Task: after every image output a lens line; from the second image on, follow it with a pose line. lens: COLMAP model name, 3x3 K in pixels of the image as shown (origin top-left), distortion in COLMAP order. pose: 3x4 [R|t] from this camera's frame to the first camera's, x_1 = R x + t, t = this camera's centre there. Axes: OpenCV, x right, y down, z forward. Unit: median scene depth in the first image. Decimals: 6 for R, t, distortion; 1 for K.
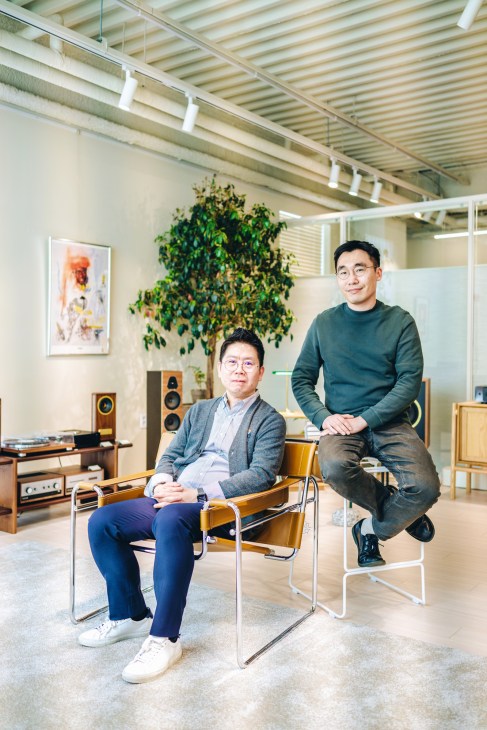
lens RADIAL K [[727.3, 0, 243.0], [0, 727.3, 363.0], [0, 0, 1]] dist [0.006176, 0.000000]
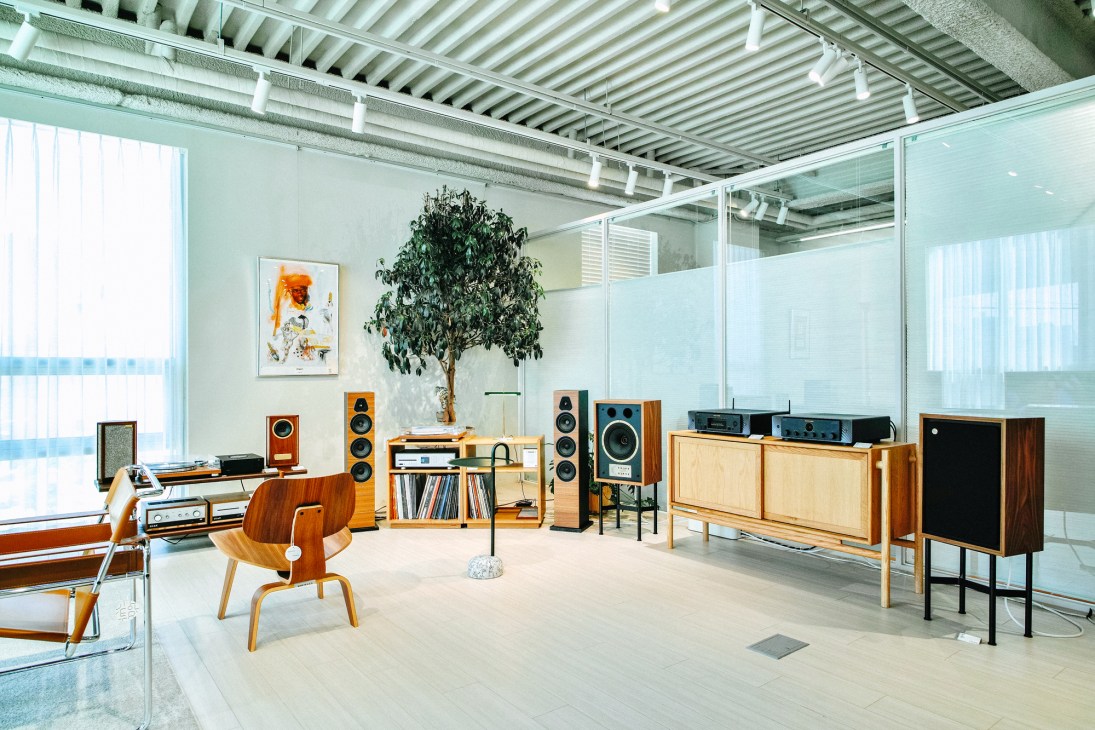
lens RADIAL K [[692.3, 0, 549.5], [0, 692.3, 370.6], [0, 0, 1]] dist [-0.001402, -0.001109]
pose [[0.963362, -0.008859, -0.268058, 0.349149], [0.004879, 0.999868, -0.015512, -0.001953], [0.268160, 0.013636, 0.963278, 0.199099]]
